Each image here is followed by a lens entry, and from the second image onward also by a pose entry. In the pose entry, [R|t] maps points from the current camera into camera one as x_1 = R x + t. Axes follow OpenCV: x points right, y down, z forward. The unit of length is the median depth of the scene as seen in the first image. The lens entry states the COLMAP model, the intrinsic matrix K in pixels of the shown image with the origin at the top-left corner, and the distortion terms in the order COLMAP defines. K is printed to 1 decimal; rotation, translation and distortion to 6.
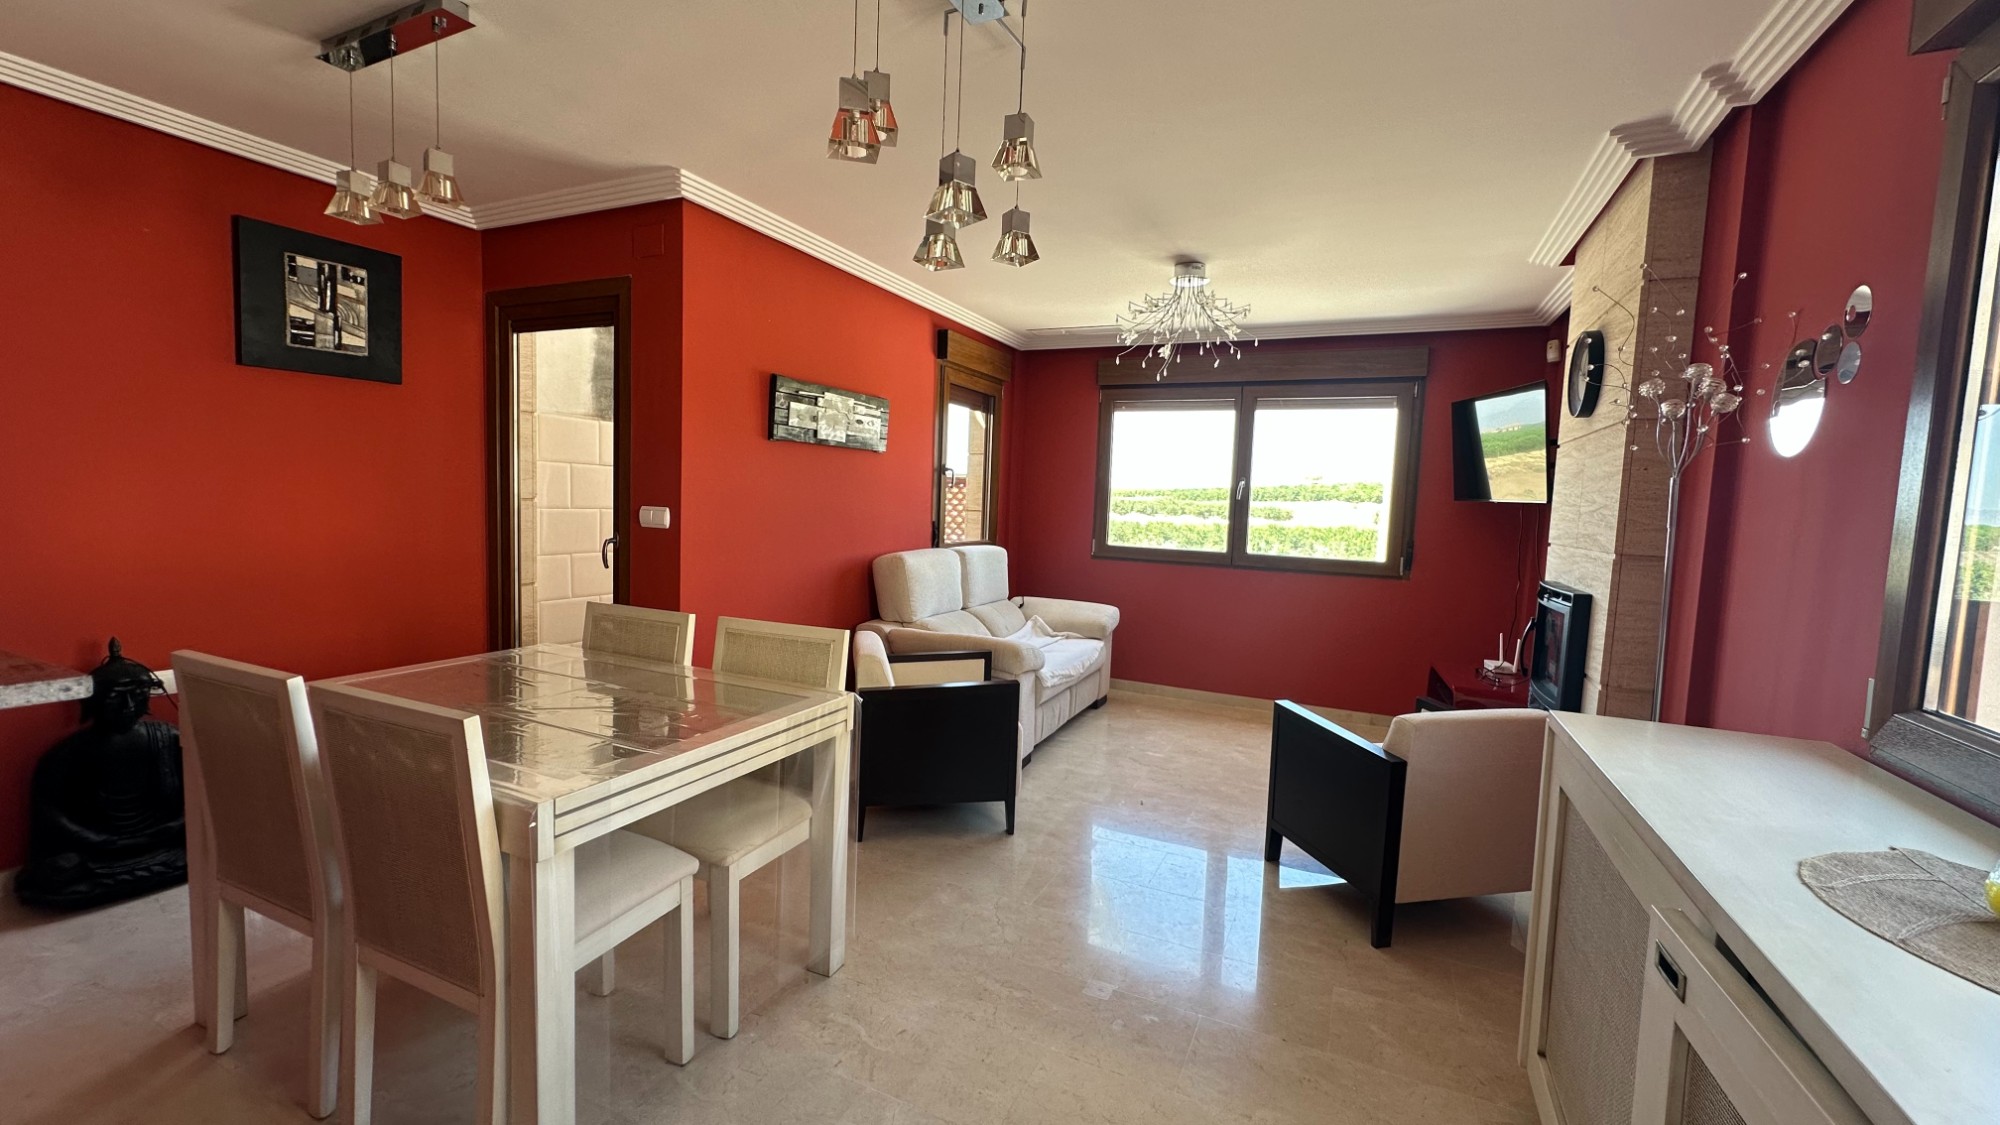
lens RADIAL K [[797.2, 0, 1000.0], [0, 797.2, 562.5], [0, 0, 1]] dist [0.000885, -0.000139]
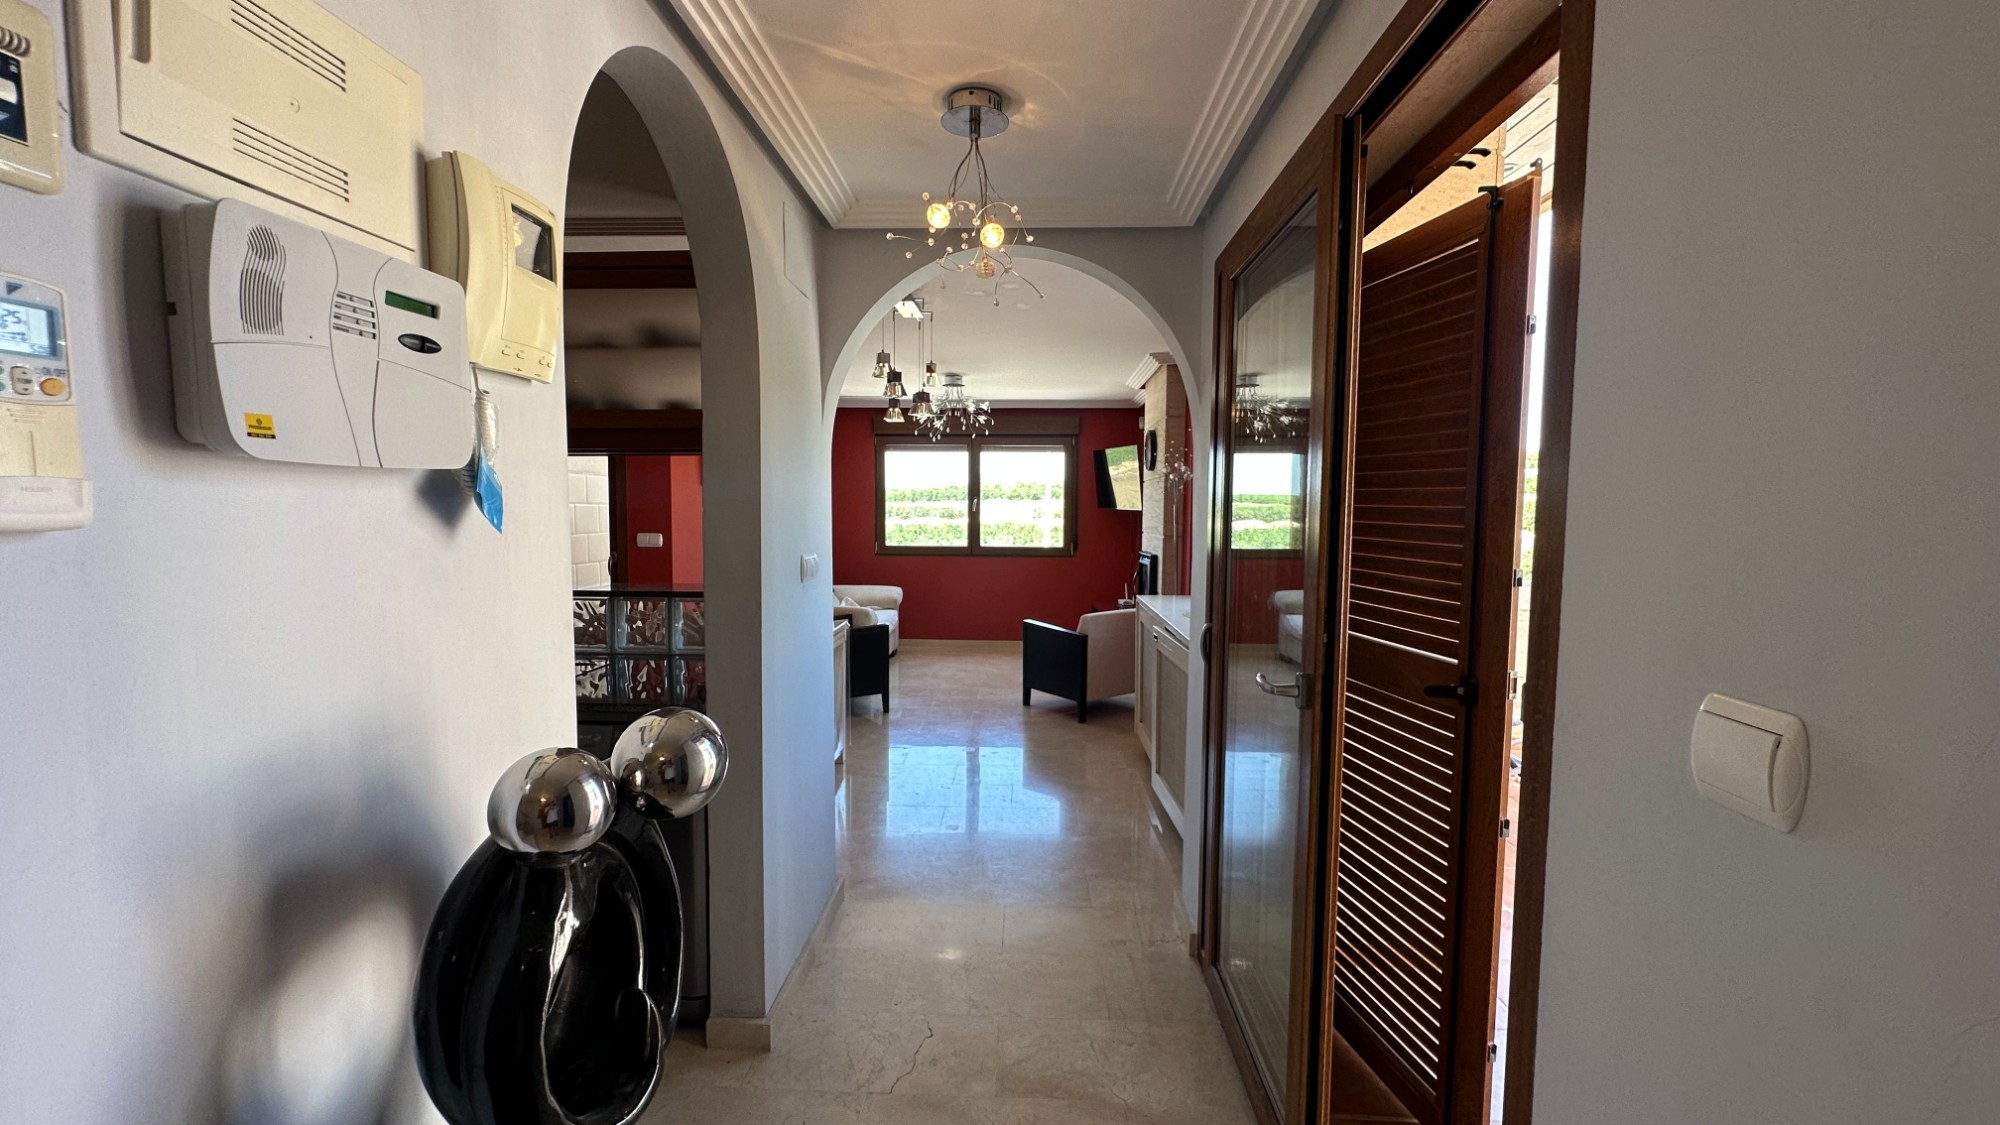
lens RADIAL K [[797.2, 0, 1000.0], [0, 797.2, 562.5], [0, 0, 1]] dist [0.000885, -0.000139]
pose [[0.921099, -0.058600, 0.384892, -0.324274], [0.059840, 0.998170, 0.008766, 0.011142], [-0.384702, 0.014958, 0.922920, -0.554799]]
